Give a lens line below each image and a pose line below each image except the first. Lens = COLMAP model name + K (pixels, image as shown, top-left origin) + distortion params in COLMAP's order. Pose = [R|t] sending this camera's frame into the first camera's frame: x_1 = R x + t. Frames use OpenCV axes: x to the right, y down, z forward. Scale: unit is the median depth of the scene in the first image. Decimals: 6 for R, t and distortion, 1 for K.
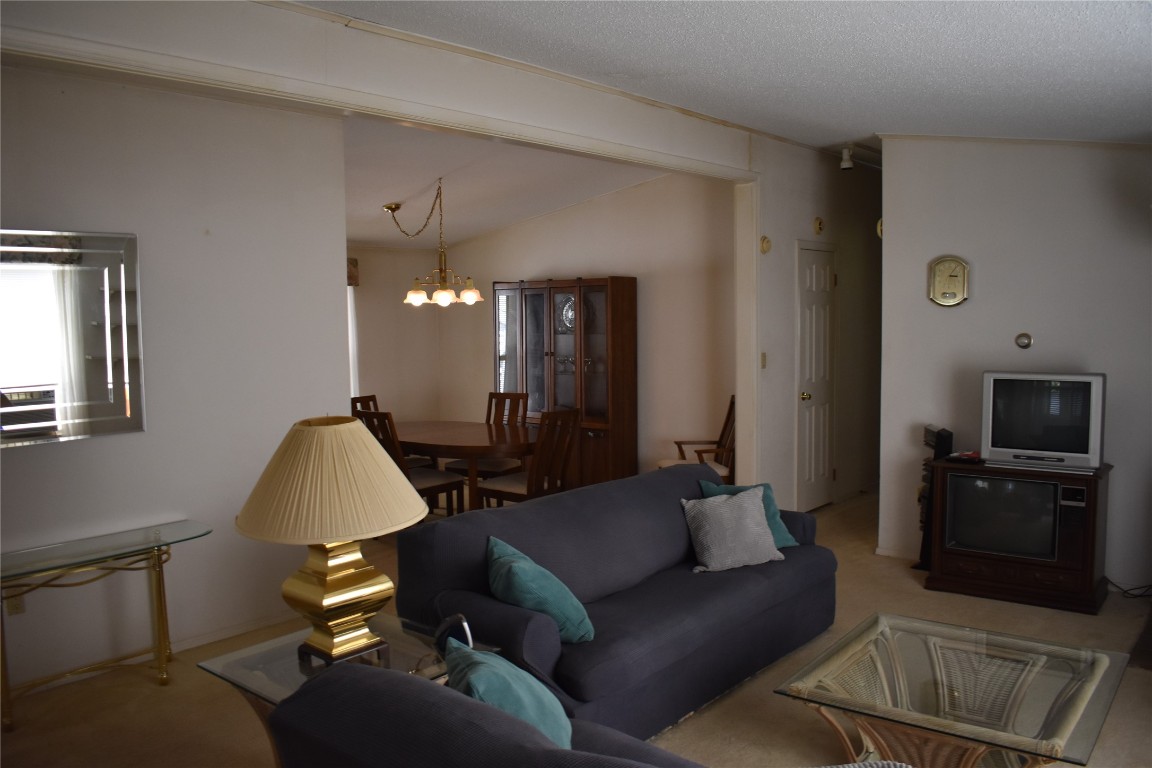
lens RADIAL K [[924.3, 0, 576.0], [0, 924.3, 384.0], [0, 0, 1]] dist [-0.082245, 0.001159]
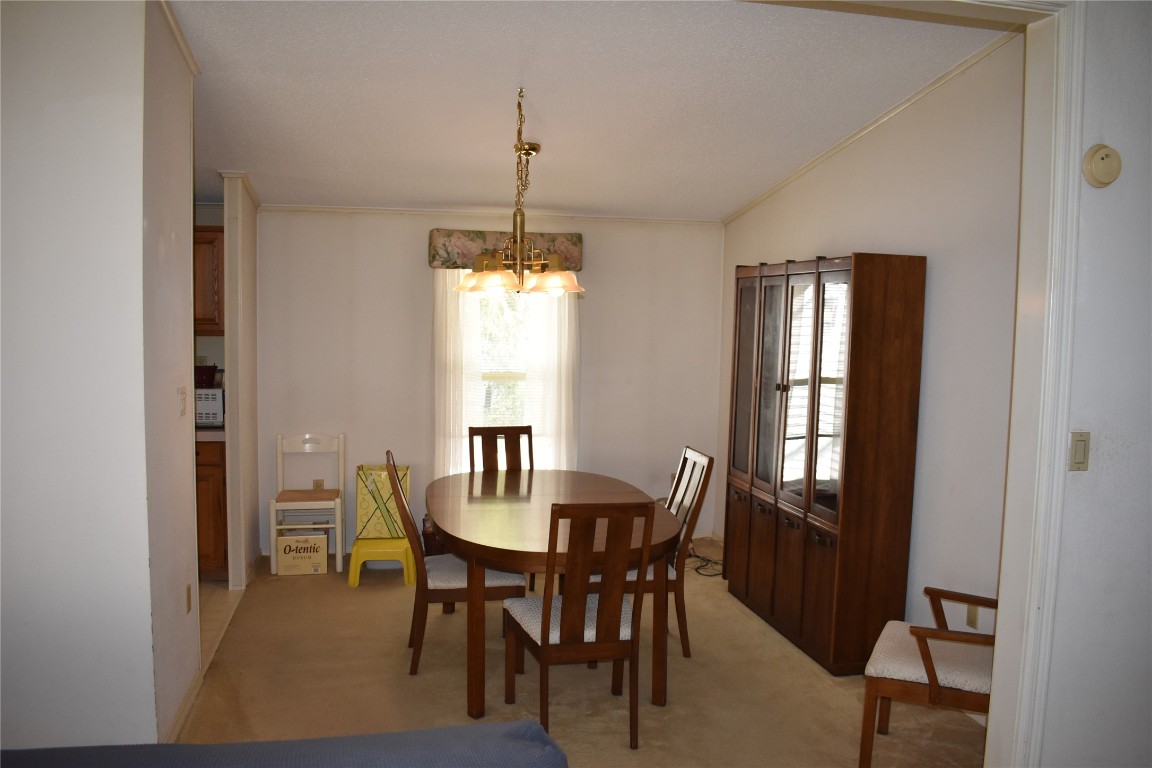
lens RADIAL K [[924.3, 0, 576.0], [0, 924.3, 384.0], [0, 0, 1]] dist [-0.082245, 0.001159]
pose [[0.786284, 0.079543, -0.612724, 0.266857], [-0.079645, 0.996453, 0.027154, -0.047525], [0.612711, 0.027450, 0.789830, 0.542821]]
